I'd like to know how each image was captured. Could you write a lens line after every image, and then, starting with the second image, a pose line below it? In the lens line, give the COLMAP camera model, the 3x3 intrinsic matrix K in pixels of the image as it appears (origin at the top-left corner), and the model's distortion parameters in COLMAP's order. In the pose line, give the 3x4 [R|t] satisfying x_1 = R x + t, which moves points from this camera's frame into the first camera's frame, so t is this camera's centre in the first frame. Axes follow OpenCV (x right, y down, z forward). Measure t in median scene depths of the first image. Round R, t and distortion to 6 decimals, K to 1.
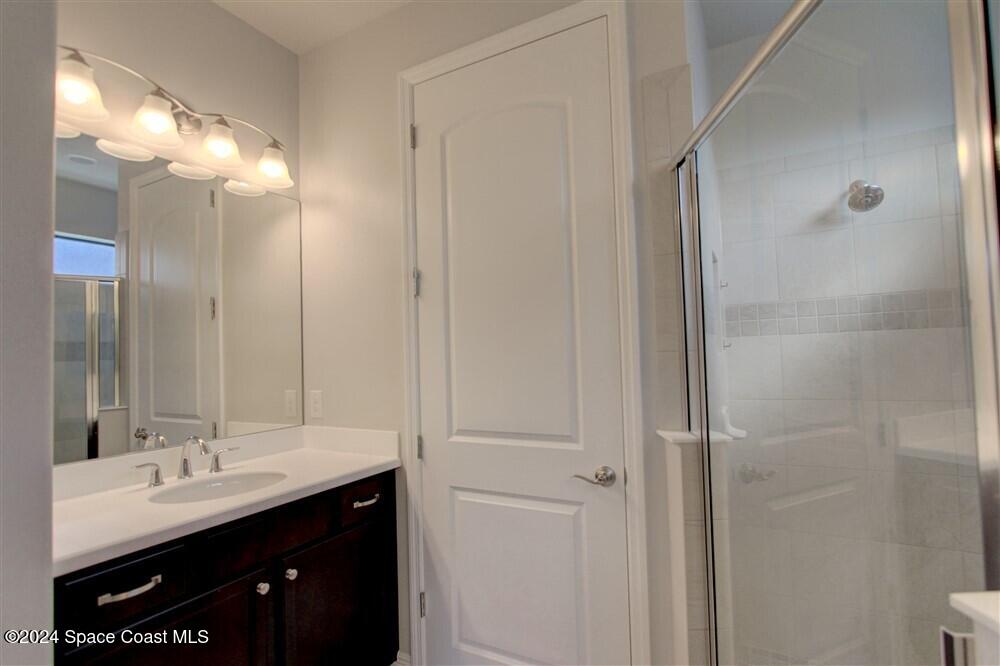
lens RADIAL K [[476.9, 0, 508.7], [0, 476.9, 337.3], [0, 0, 1]] dist [-0.005850, -0.000036]
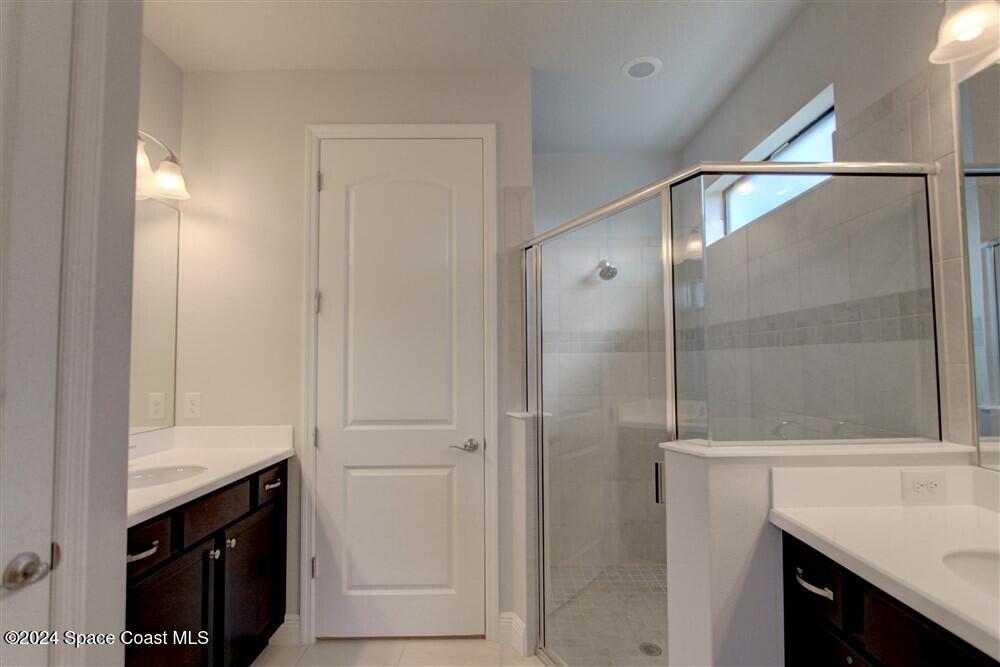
lens RADIAL K [[476.9, 0, 508.7], [0, 476.9, 337.8], [0, 0, 1]] dist [-0.005850, -0.000036]
pose [[0.877386, 0.045270, 0.477645, -0.353214], [-0.035121, 0.998928, -0.030163, -0.002755], [-0.478499, 0.009689, 0.878035, -0.307442]]
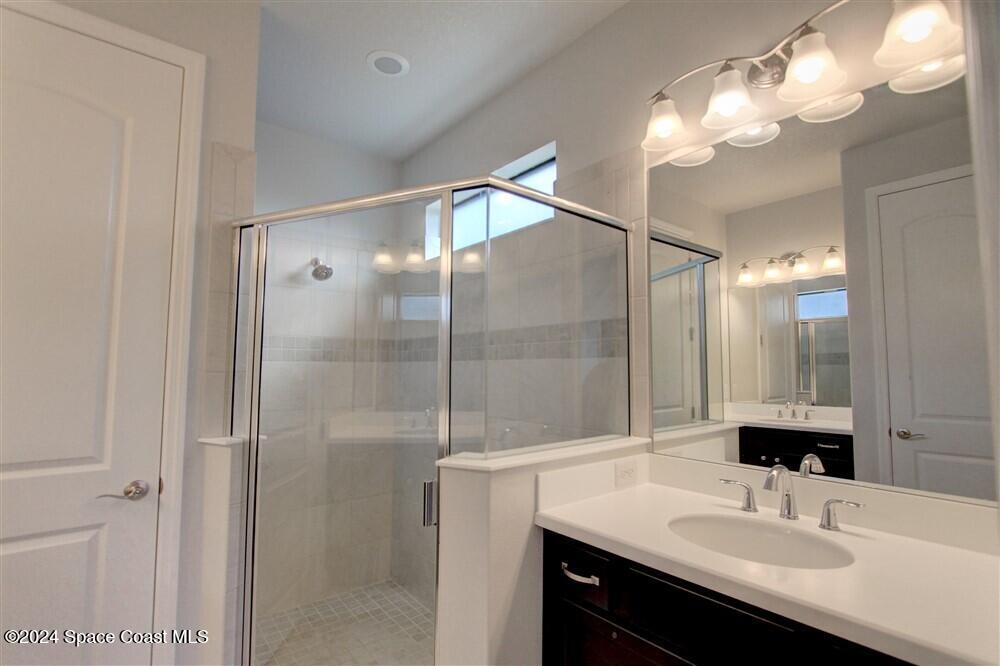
lens RADIAL K [[476.9, 0, 508.7], [0, 476.9, 337.3], [0, 0, 1]] dist [-0.005850, -0.000036]
pose [[0.376999, 0.094378, 0.921393, -0.400611], [-0.048398, 0.995443, -0.082160, 0.004215], [-0.924948, -0.013619, 0.379849, -0.117331]]
